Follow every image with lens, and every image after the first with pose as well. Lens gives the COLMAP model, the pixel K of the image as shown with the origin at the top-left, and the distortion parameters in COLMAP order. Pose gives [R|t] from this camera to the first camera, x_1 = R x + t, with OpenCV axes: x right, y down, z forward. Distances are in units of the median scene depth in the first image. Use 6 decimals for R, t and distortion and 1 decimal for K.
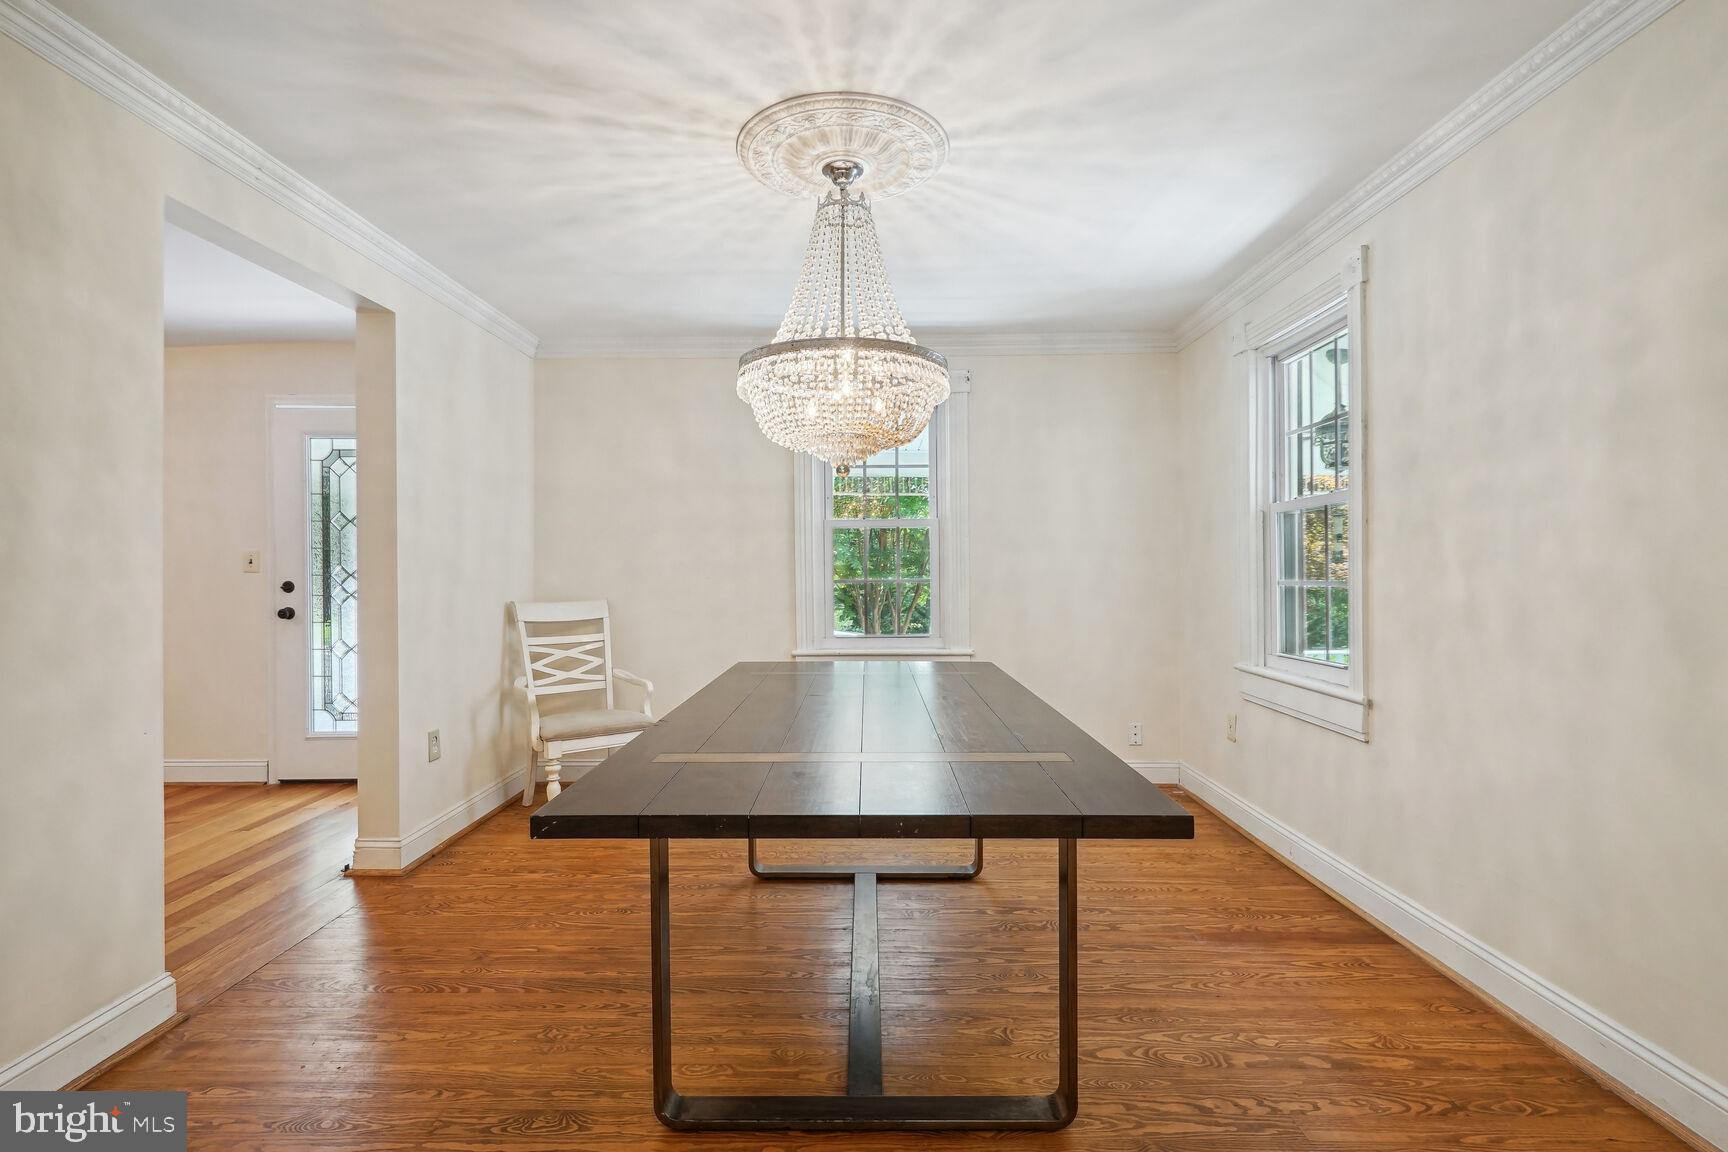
lens RADIAL K [[792.1, 0, 849.5], [0, 792.1, 593.3], [0, 0, 1]] dist [-0.001810, -0.000030]
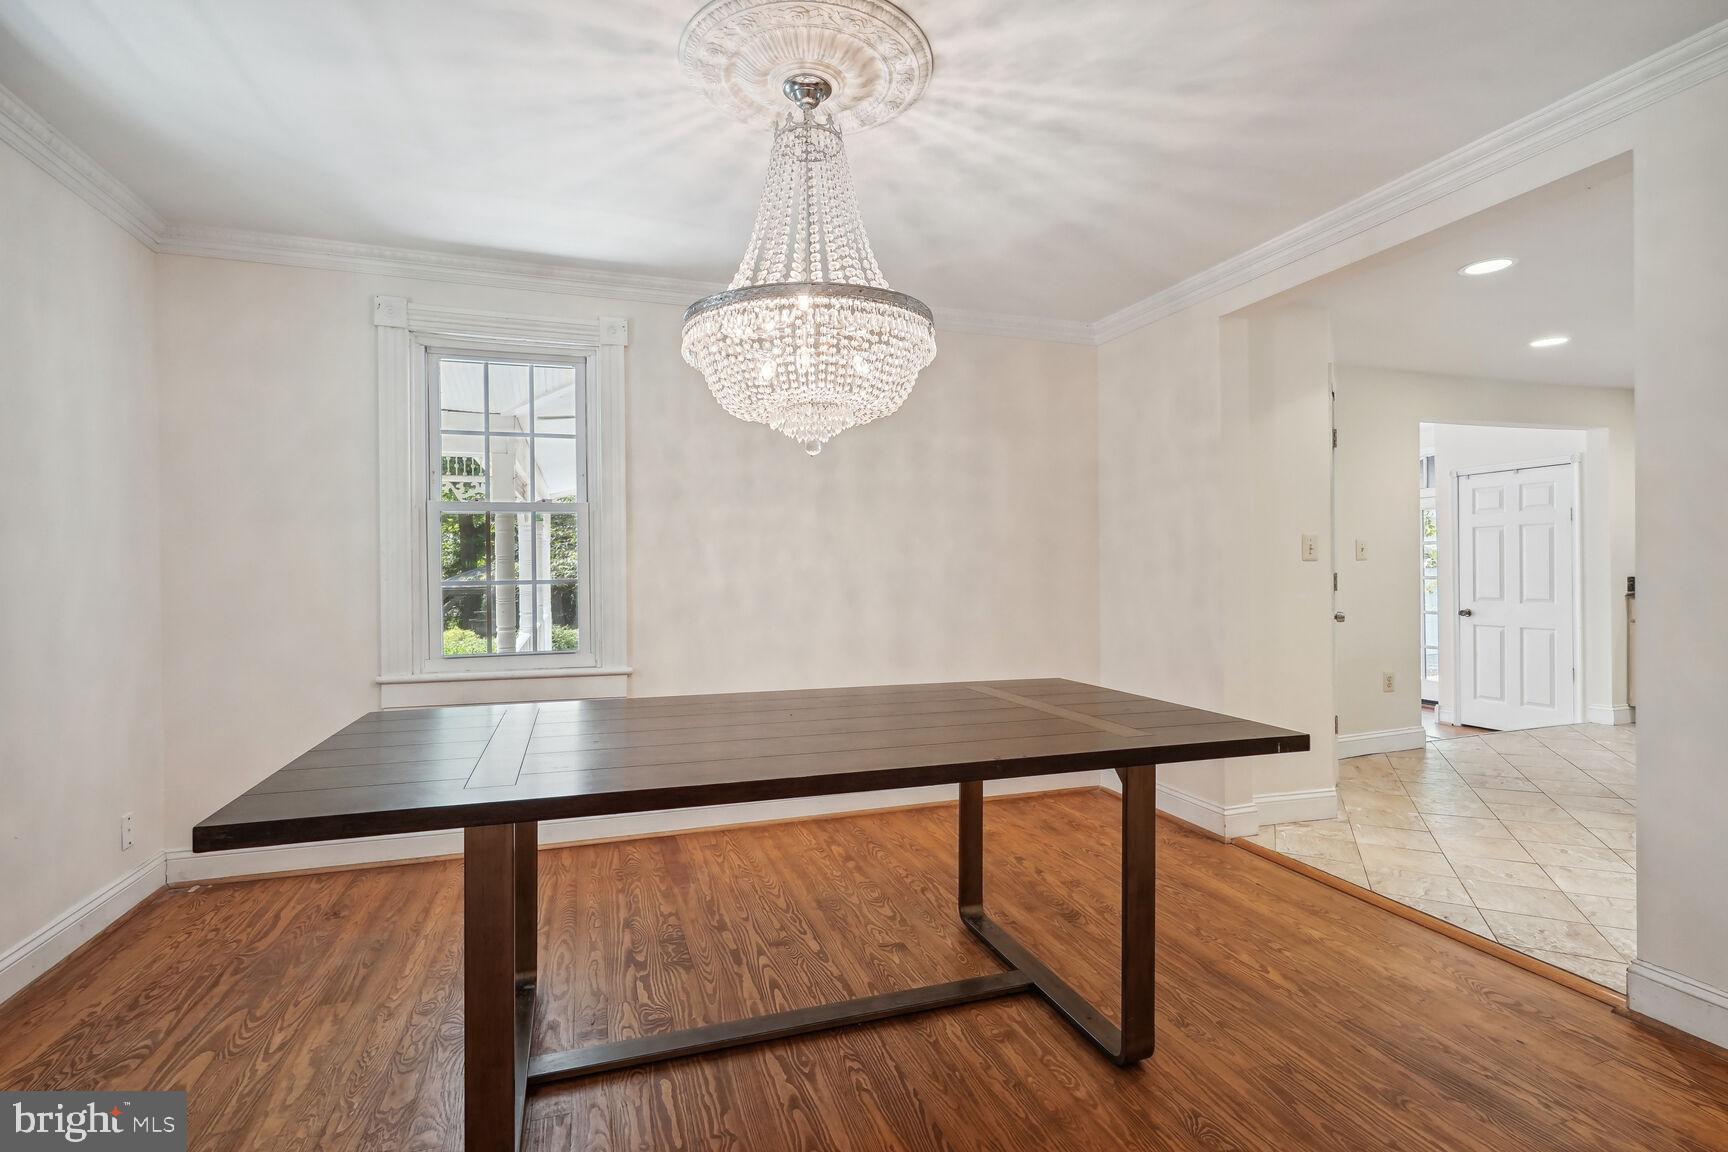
lens RADIAL K [[820.3, 0, 862.5], [0, 820.3, 587.6], [0, 0, 1]] dist [-0.001341, 0.000096]
pose [[-0.328845, -0.017854, 0.944215, -0.872675], [0.030809, 0.999086, 0.029621, -0.033132], [-0.943881, 0.038831, -0.327995, 1.276104]]
